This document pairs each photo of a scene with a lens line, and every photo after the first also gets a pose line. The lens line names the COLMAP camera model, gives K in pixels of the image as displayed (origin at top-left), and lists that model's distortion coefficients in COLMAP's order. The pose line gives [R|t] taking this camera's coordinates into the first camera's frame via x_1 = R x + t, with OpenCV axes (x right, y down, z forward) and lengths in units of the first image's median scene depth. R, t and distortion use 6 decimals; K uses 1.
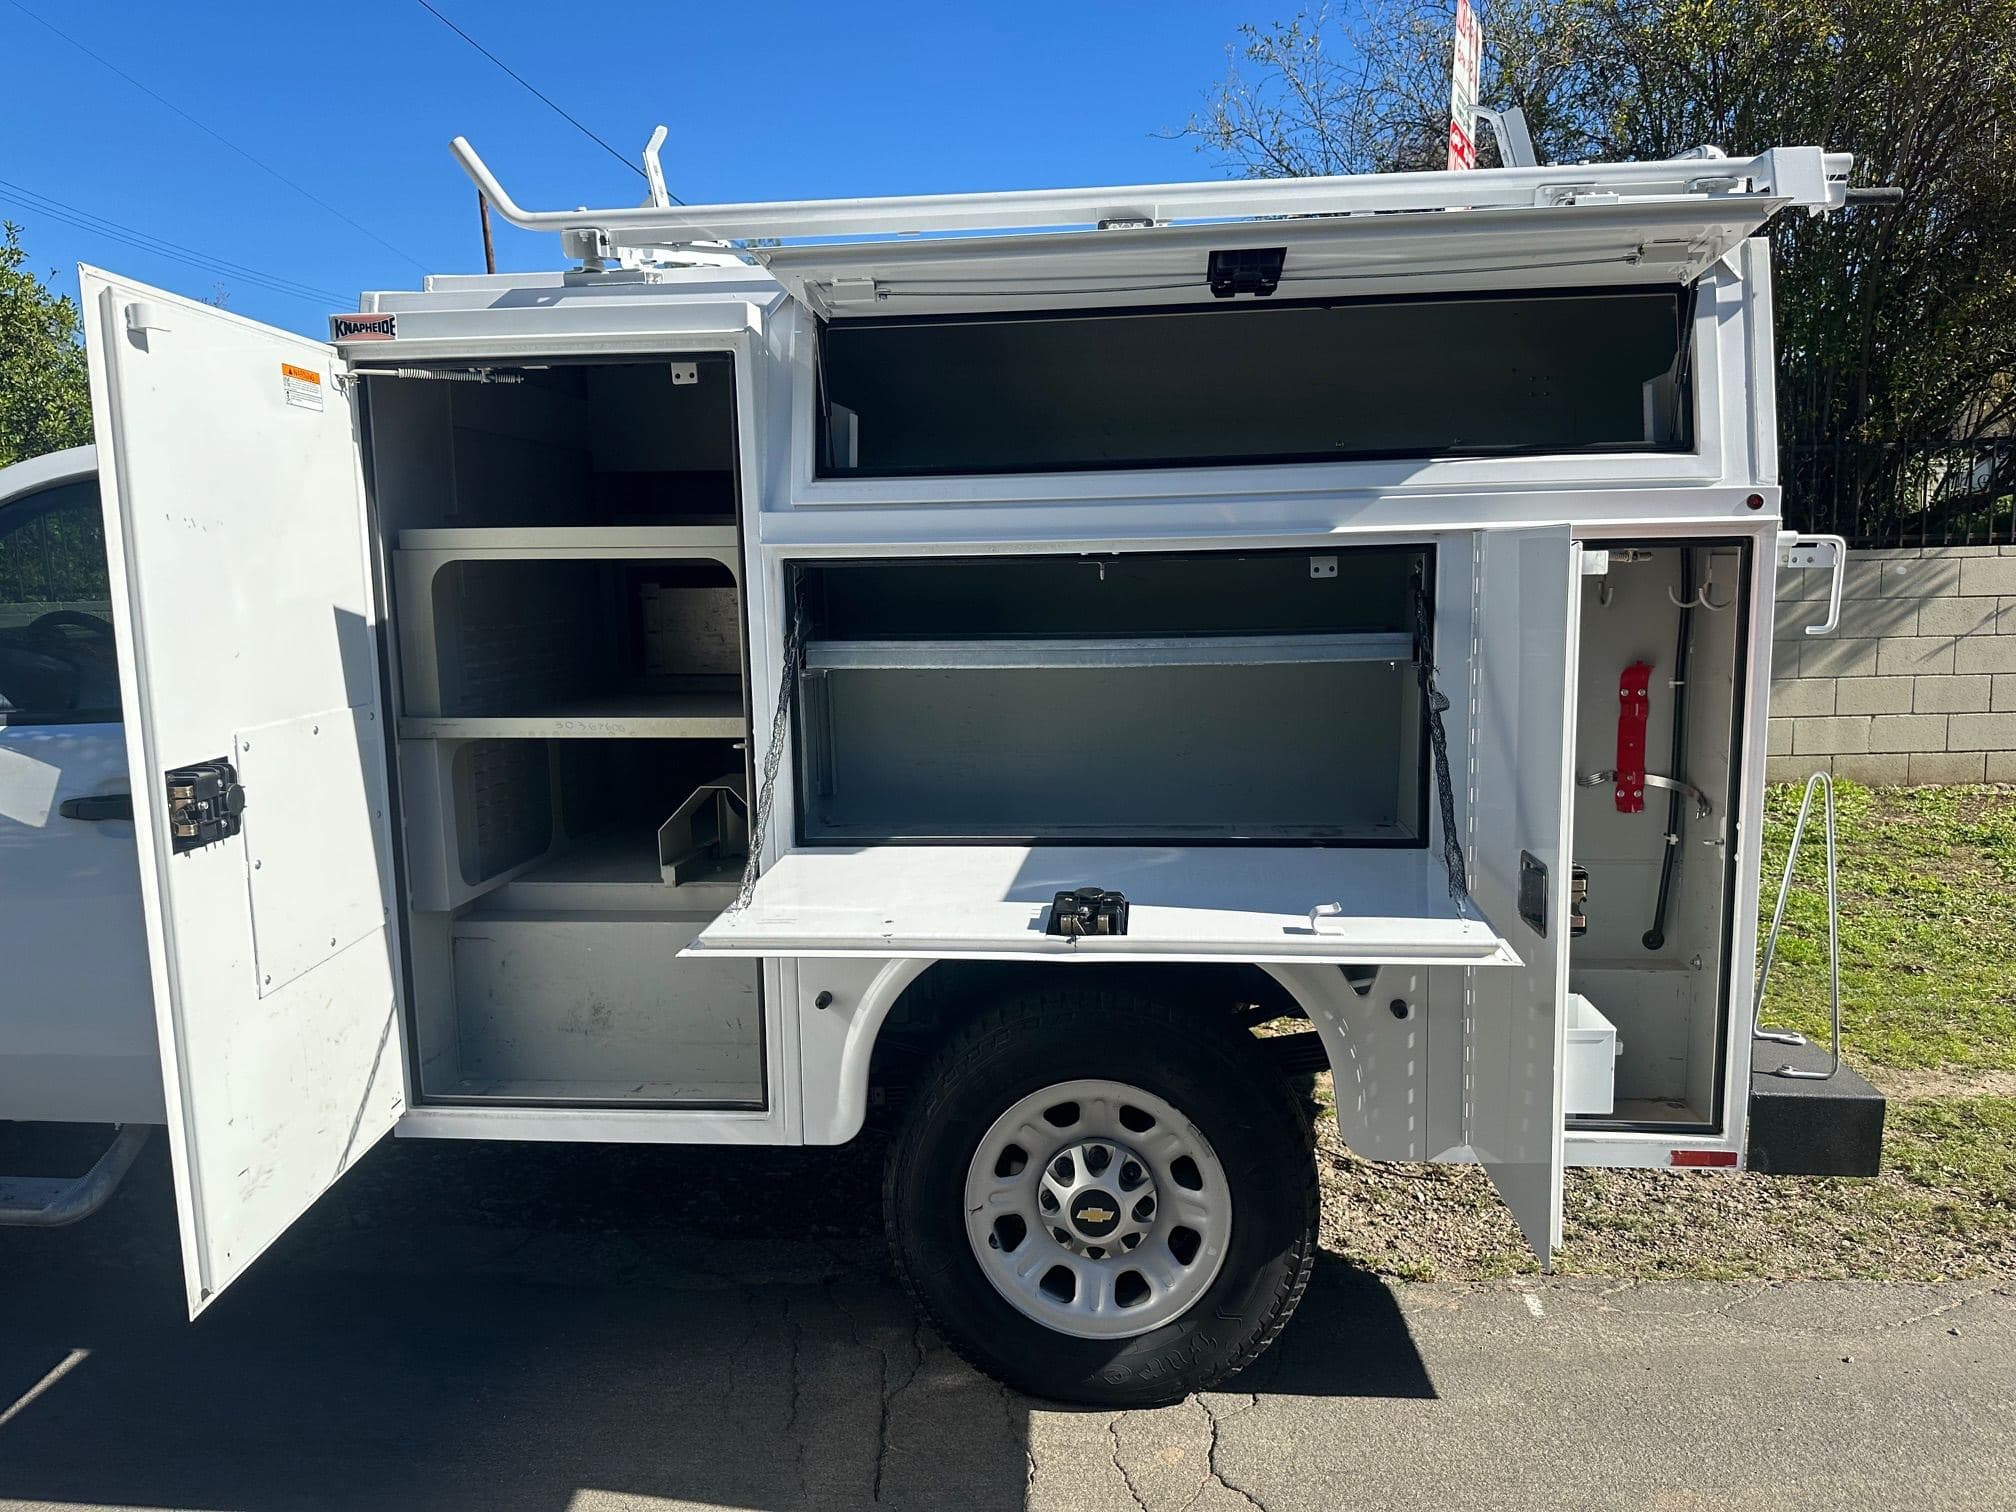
lens RADIAL K [[1437.6, 0, 1009.2], [0, 1437.6, 756.2], [0, 0, 1]] dist [0.010188, -0.021095]
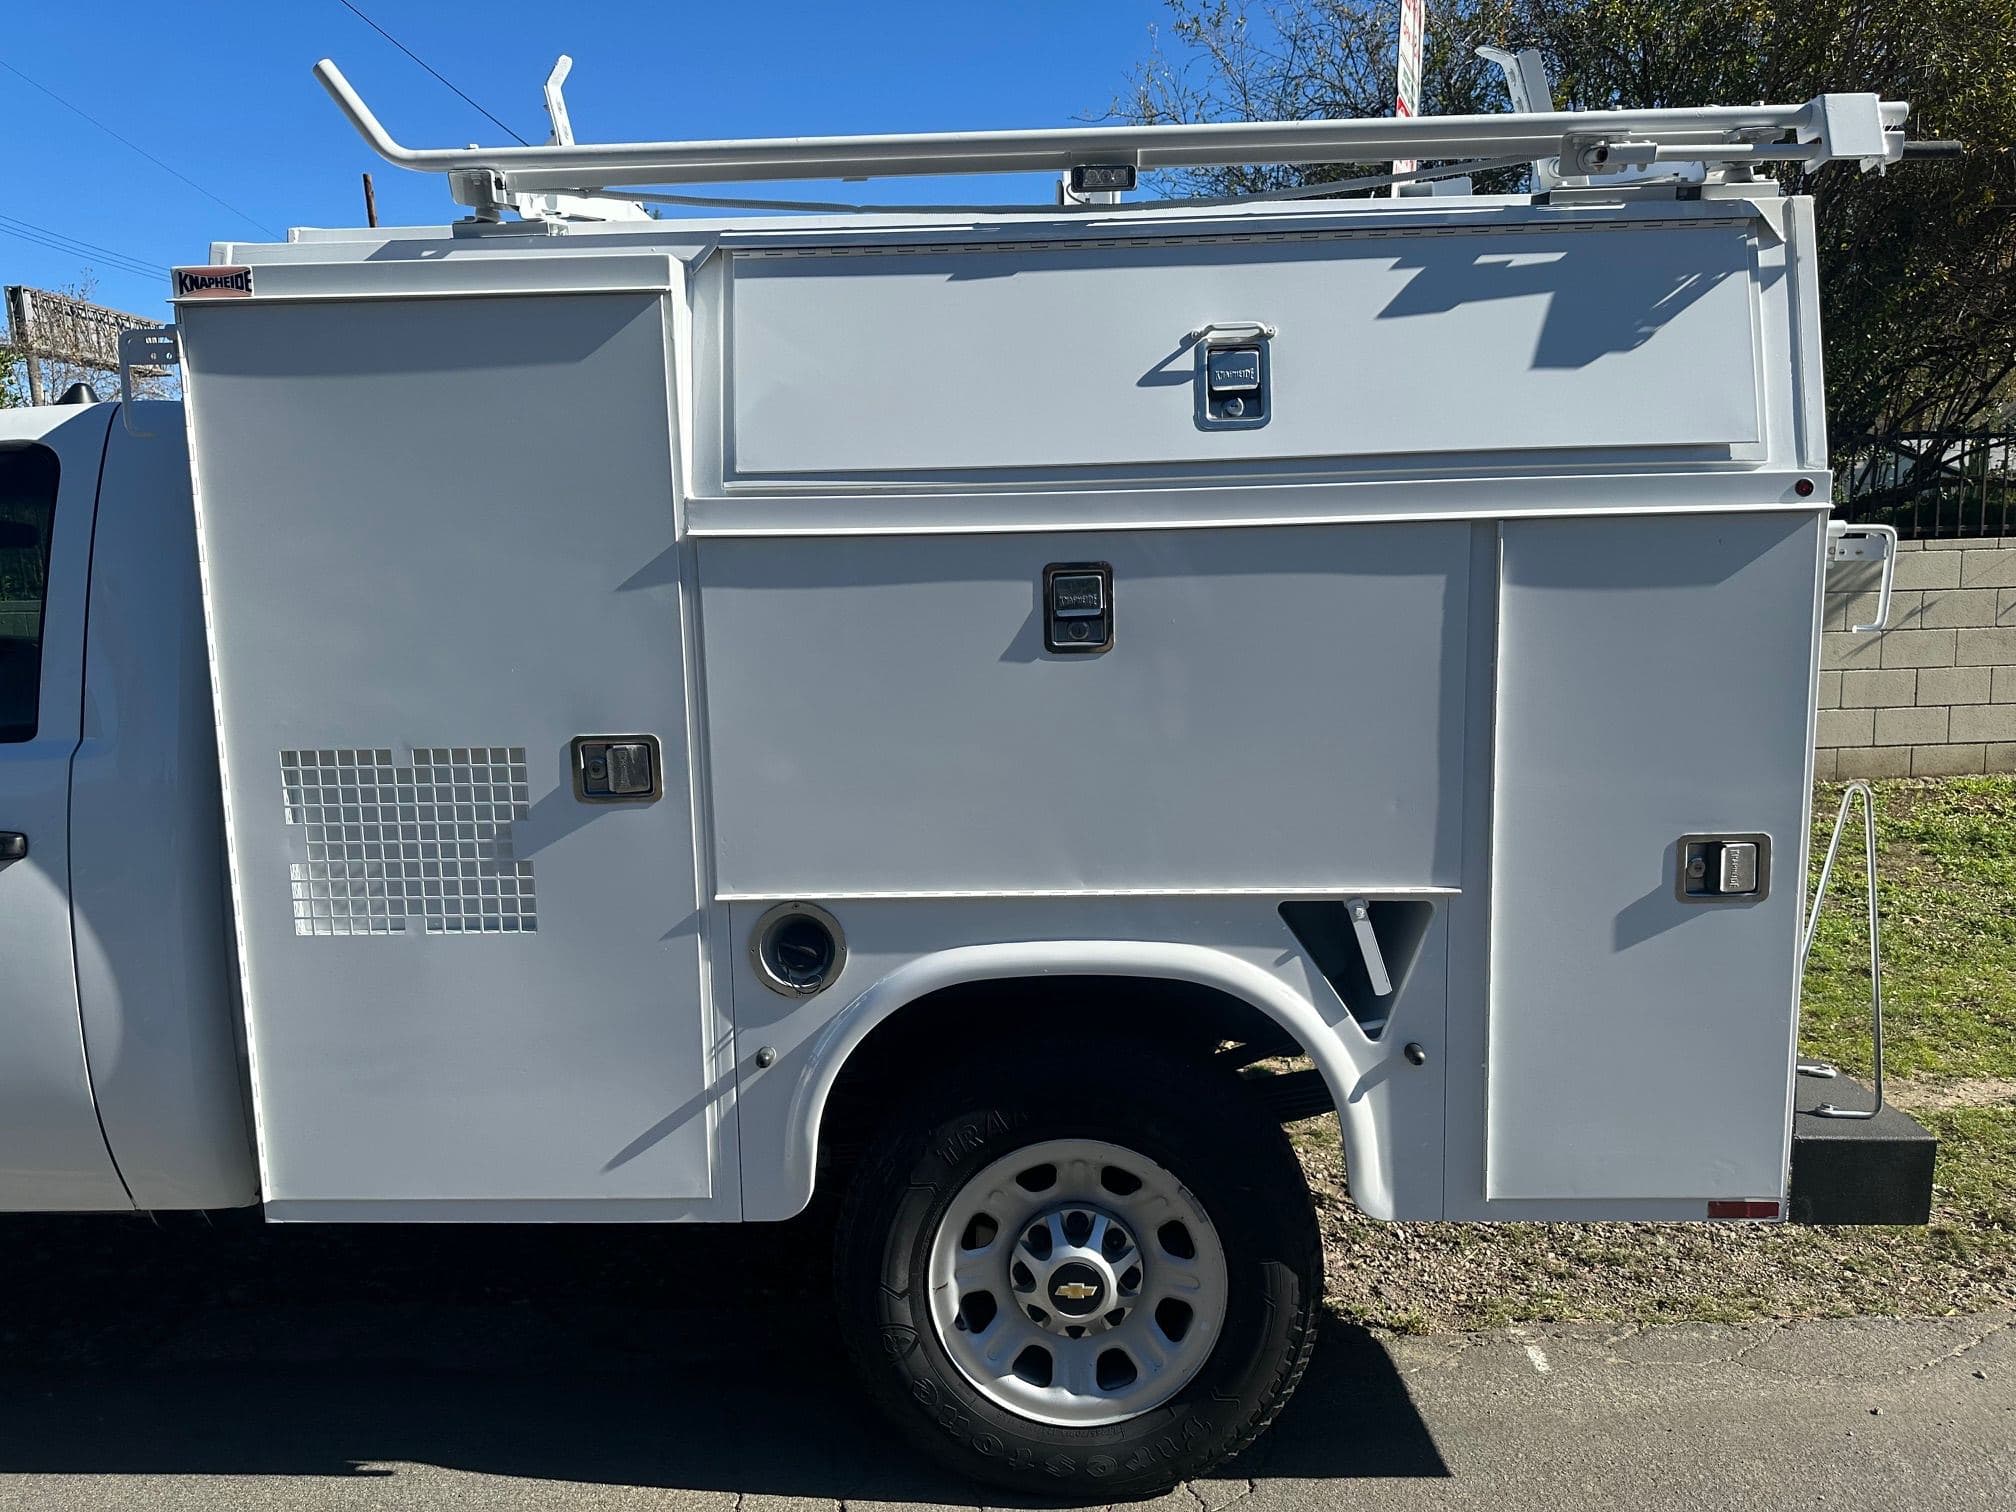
lens RADIAL K [[1437.6, 0, 1009.7], [0, 1437.6, 757.8], [0, 0, 1]] dist [0.010188, -0.021095]
pose [[0.997887, -0.010459, 0.064130, -0.033796], [0.010256, 0.999941, 0.003491, -0.013504], [-0.064162, -0.002825, 0.997935, 0.113419]]
